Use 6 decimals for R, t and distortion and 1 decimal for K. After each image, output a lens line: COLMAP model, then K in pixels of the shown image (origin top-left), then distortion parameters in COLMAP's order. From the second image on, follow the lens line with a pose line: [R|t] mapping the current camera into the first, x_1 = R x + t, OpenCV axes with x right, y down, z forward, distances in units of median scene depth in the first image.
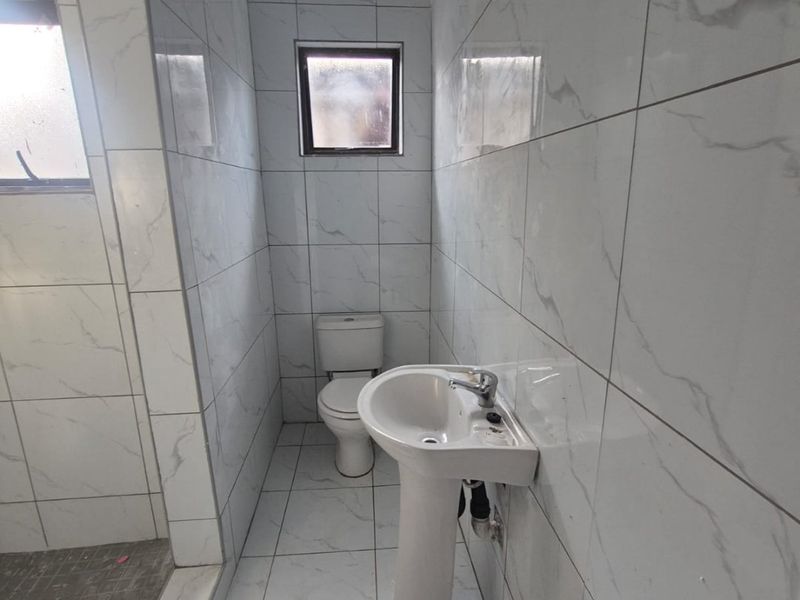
lens RADIAL K [[438.1, 0, 395.3], [0, 438.1, 311.9], [0, 0, 1]] dist [-0.001574, 0.001167]
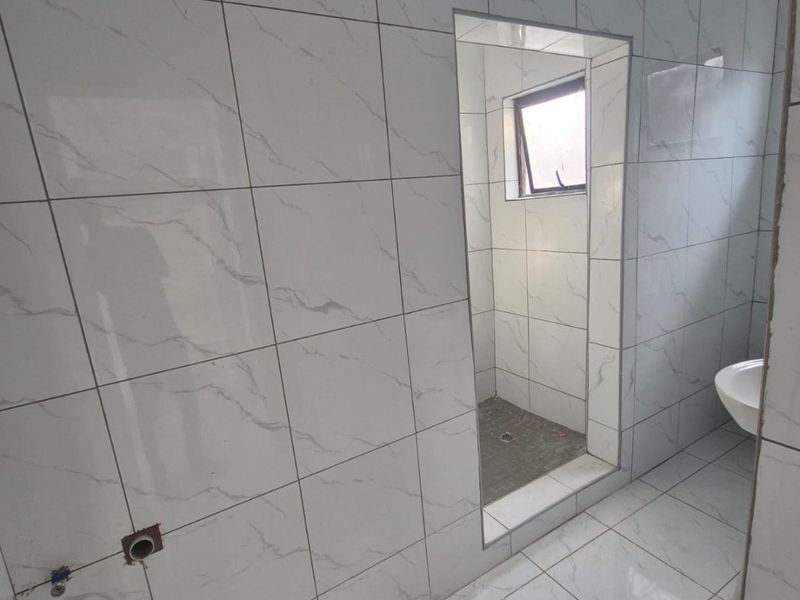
lens RADIAL K [[438.1, 0, 398.5], [0, 438.1, 300.2], [0, 0, 1]] dist [-0.001574, 0.001167]
pose [[0.435268, 0.159543, -0.886052, 0.422909], [-0.147760, 0.983487, 0.104501, 0.032515], [0.888093, 0.085437, 0.451655, -0.242508]]
